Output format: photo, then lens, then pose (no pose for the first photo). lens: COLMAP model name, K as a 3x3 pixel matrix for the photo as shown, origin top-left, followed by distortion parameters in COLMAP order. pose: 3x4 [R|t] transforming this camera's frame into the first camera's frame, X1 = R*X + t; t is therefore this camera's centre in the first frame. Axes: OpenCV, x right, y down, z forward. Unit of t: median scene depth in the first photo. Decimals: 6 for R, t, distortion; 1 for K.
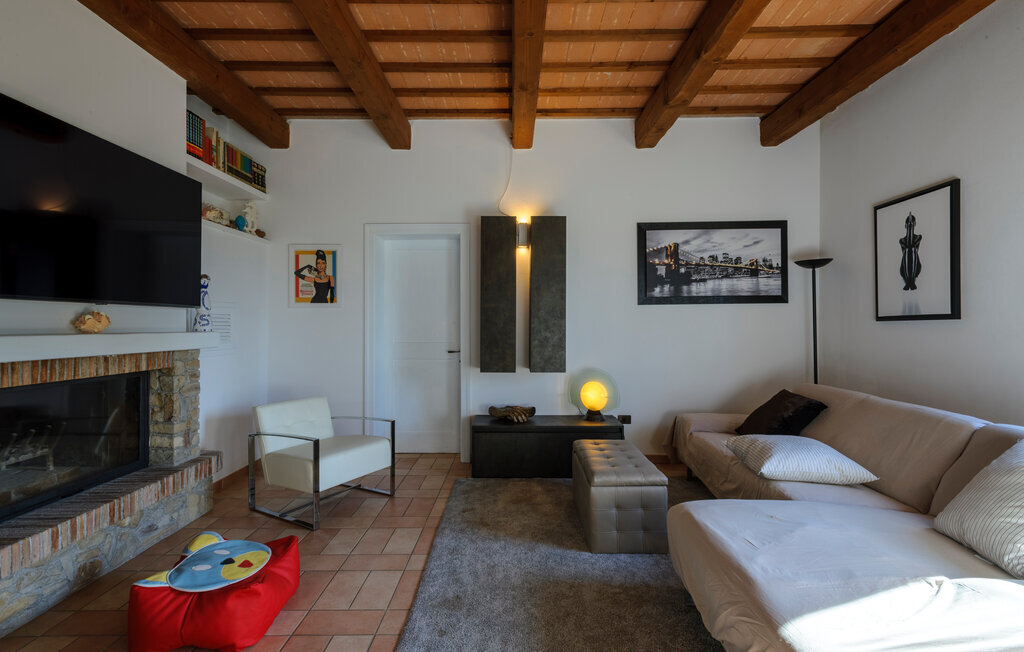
lens RADIAL K [[476.9, 0, 512.0], [0, 476.9, 326.0], [0, 0, 1]] dist [0.003041, -0.000044]
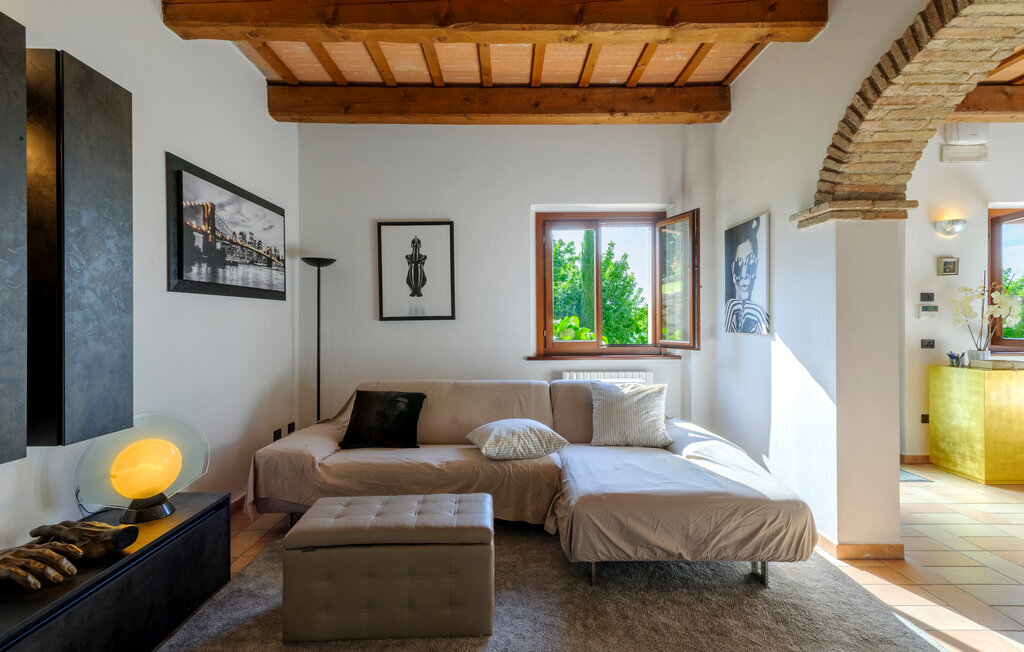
lens RADIAL K [[476.9, 0, 512.0], [0, 476.9, 326.0], [0, 0, 1]] dist [0.003041, -0.000044]
pose [[-0.026119, -0.004622, 0.999648, -0.342091], [0.007320, 0.999962, 0.004814, -0.001052], [-0.999632, 0.007443, -0.026084, 0.596761]]
